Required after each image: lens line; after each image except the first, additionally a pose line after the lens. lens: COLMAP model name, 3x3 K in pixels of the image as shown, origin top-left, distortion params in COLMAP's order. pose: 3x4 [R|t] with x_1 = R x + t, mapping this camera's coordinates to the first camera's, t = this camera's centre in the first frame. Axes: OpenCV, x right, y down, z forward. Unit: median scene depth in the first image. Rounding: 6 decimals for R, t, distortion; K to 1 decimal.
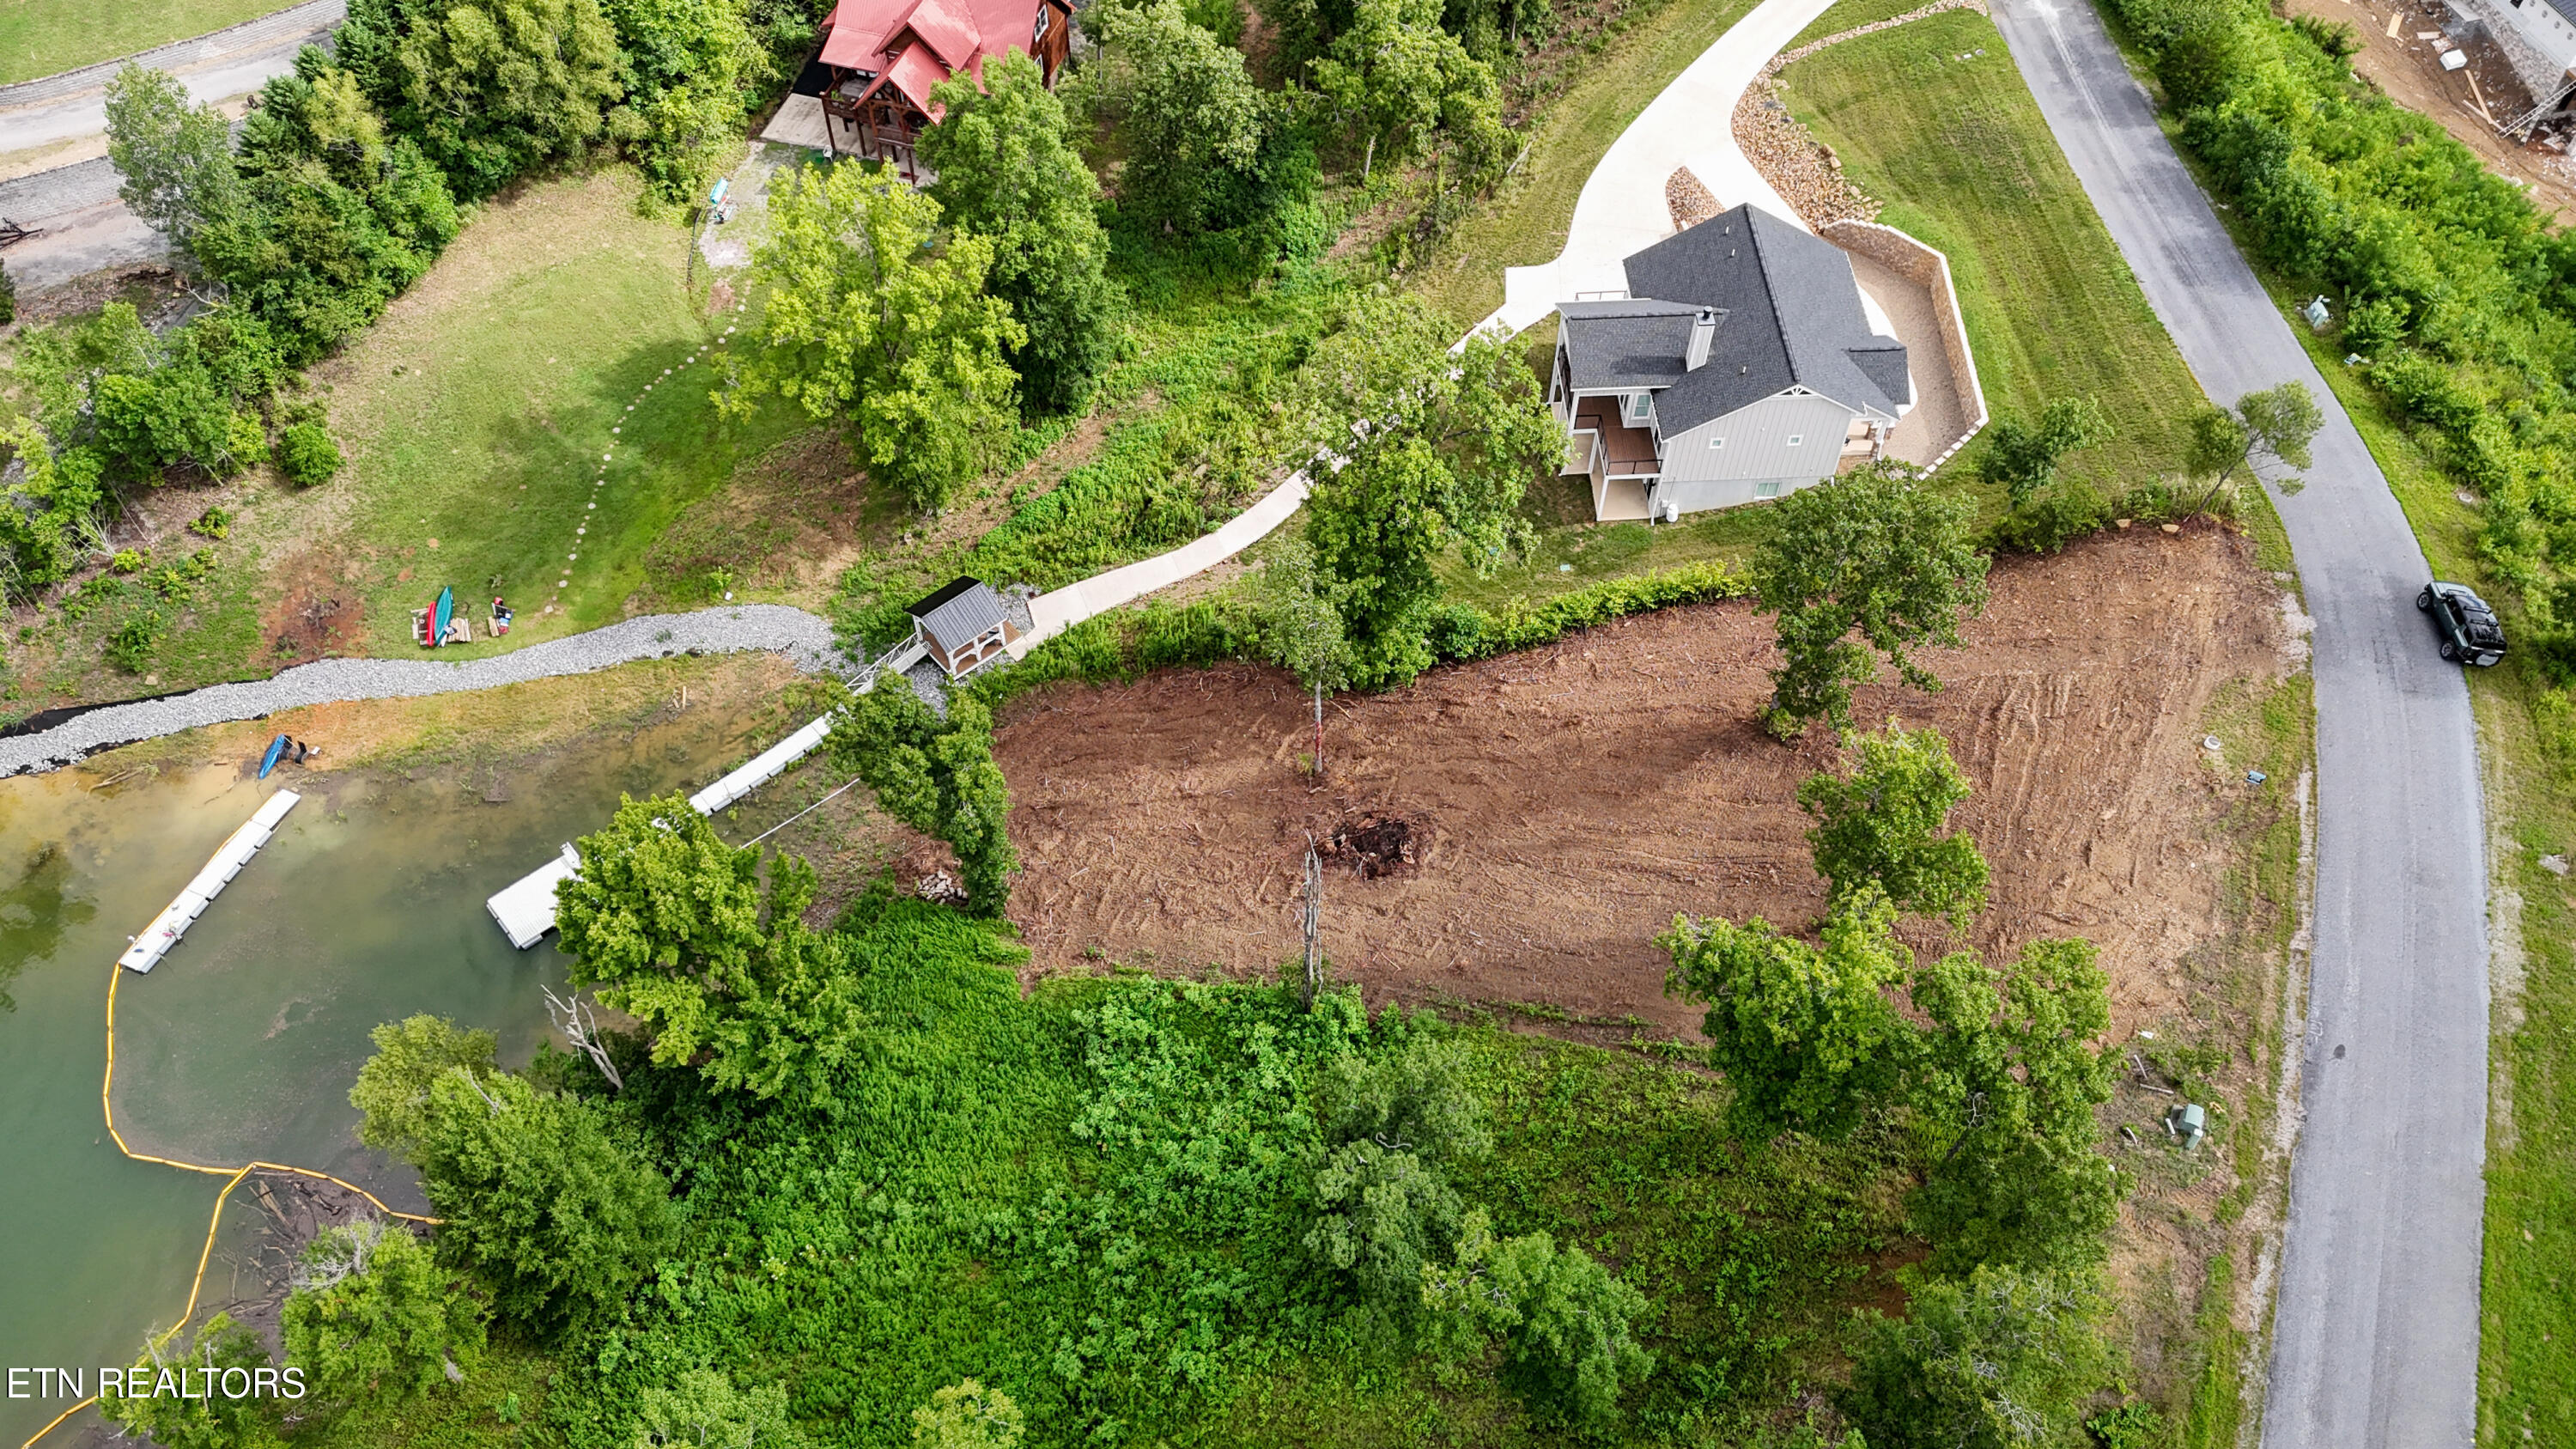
lens RADIAL K [[1891.1, 0, 1282.1], [0, 1891.1, 714.0], [0, 0, 1]] dist [0.072667, -0.061281]
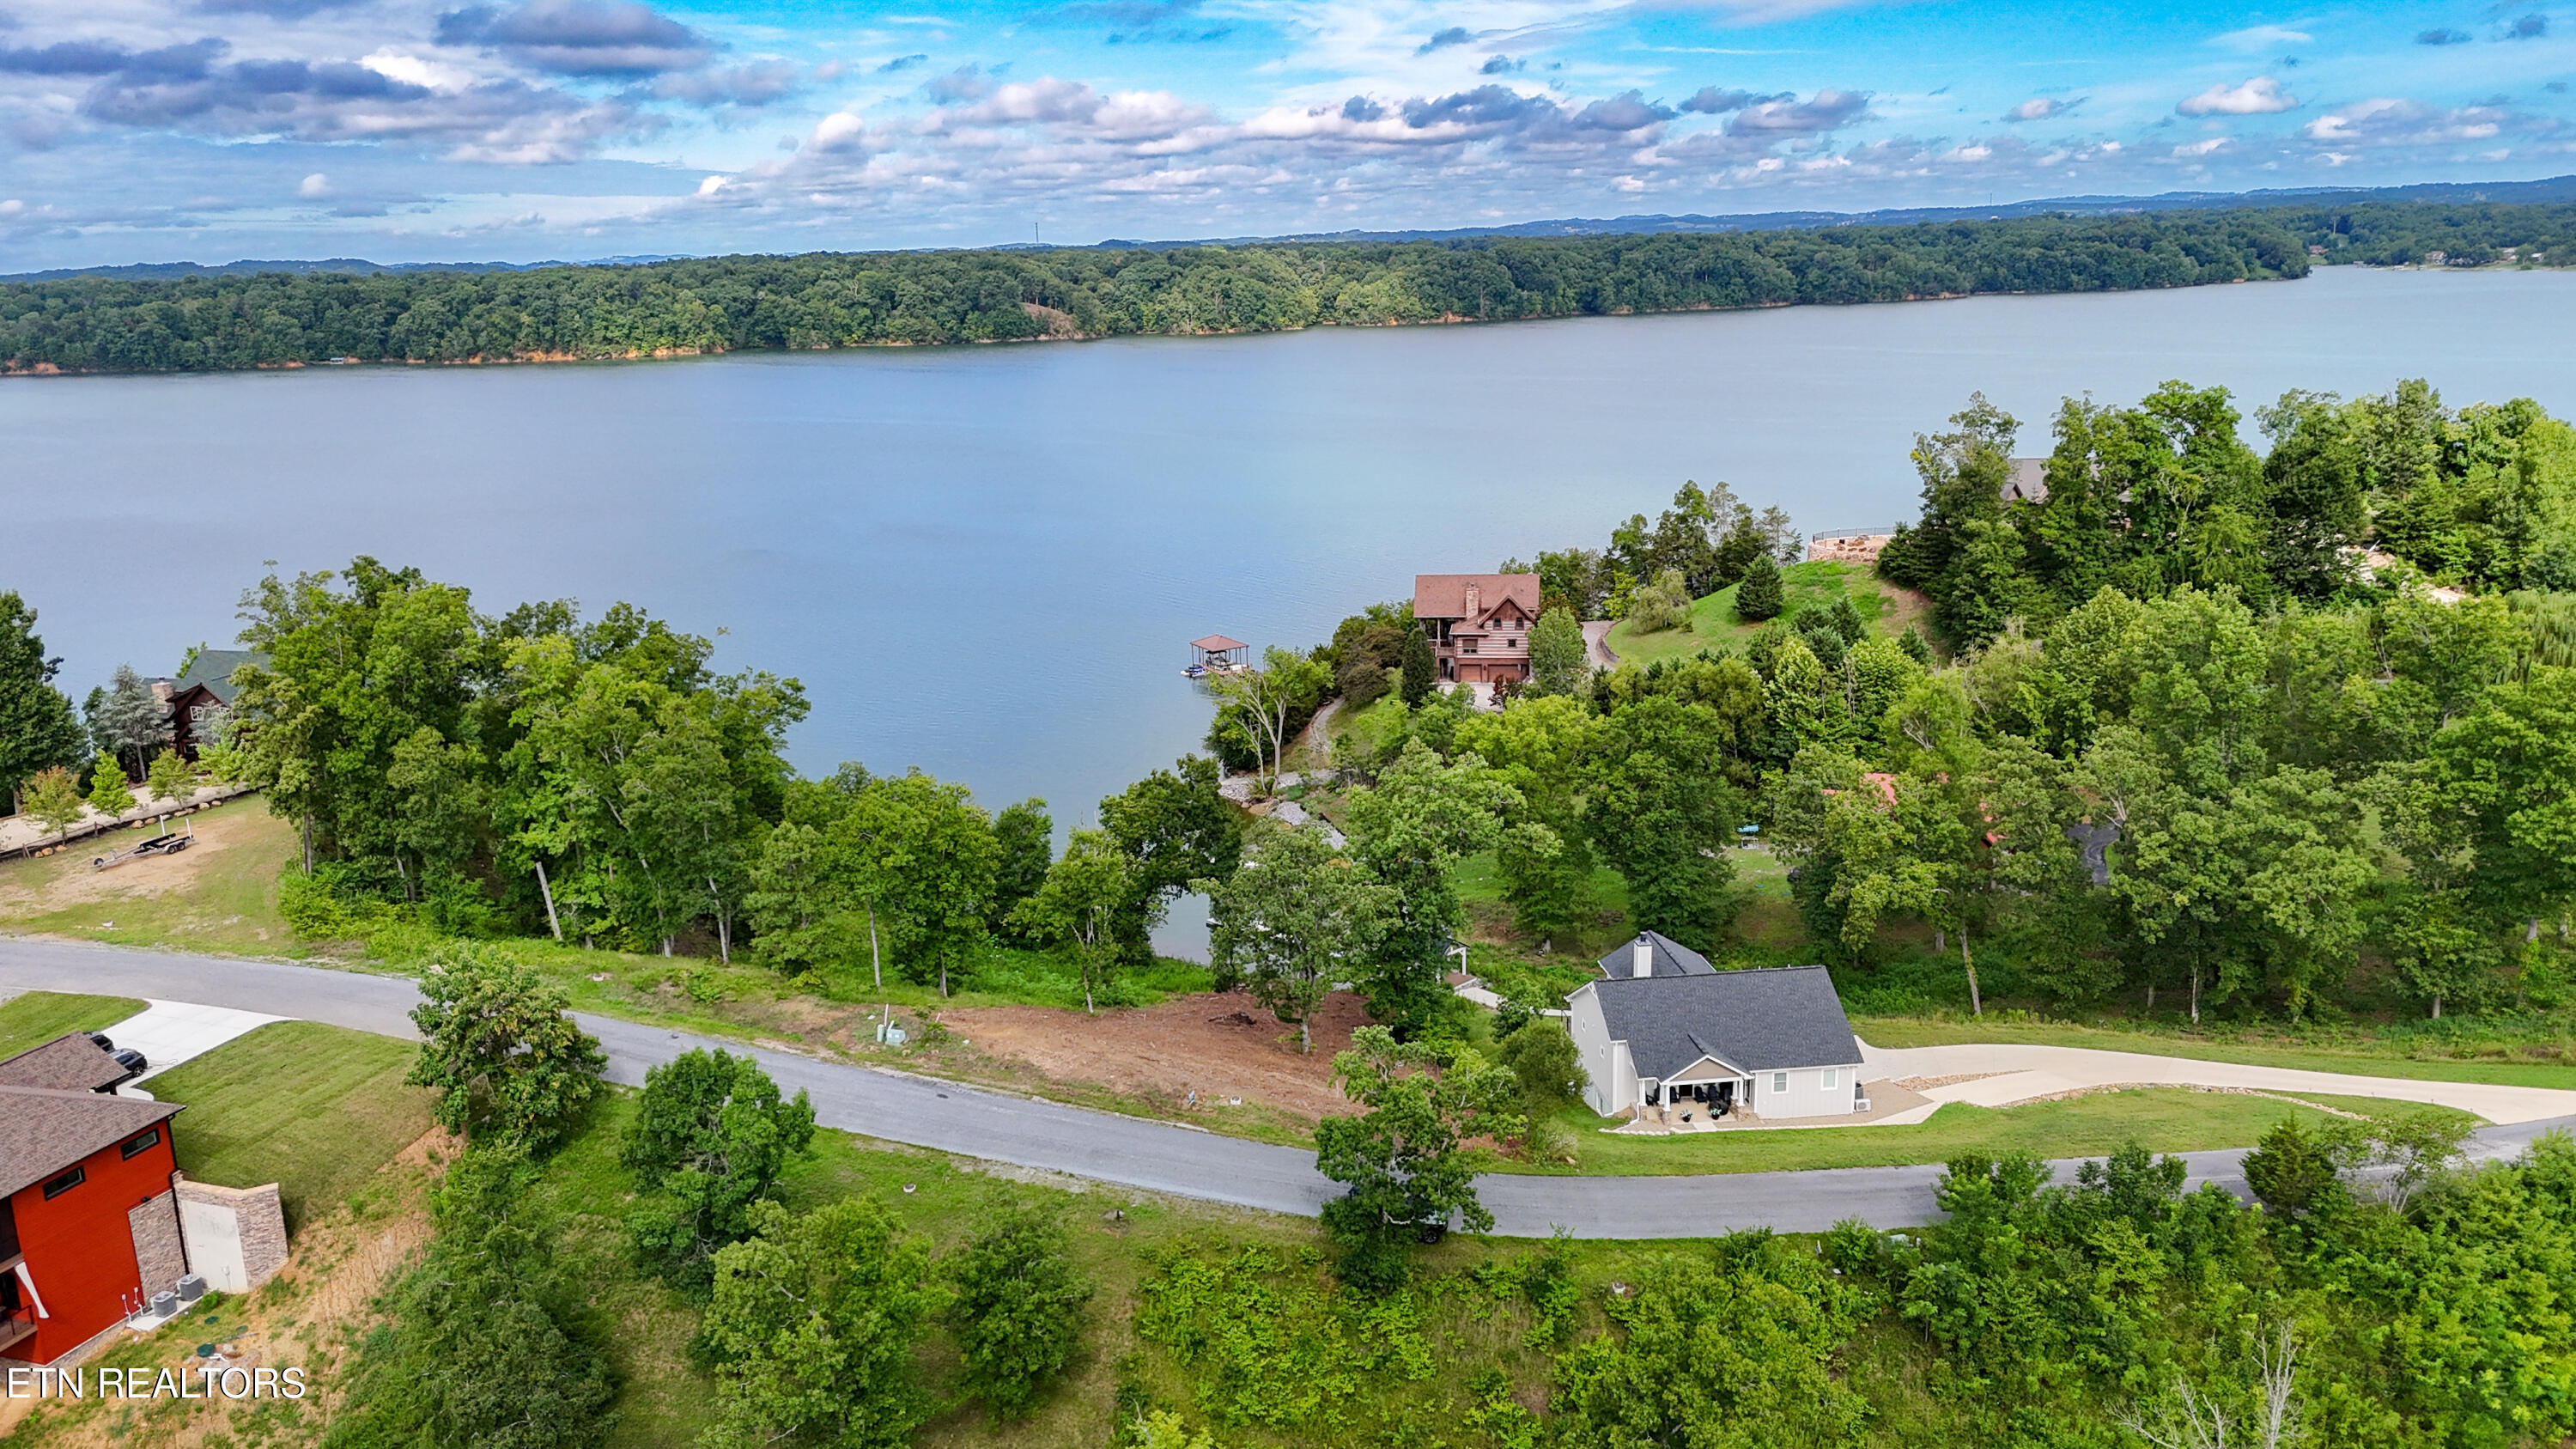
lens RADIAL K [[1891.1, 0, 1282.1], [0, 1891.1, 714.0], [0, 0, 1]] dist [0.072667, -0.061281]
pose [[0.078299, 0.236762, -0.968407, 1.216856], [-0.775589, 0.624783, 0.090042, -0.205439], [0.626363, 0.744036, 0.232550, 0.417370]]
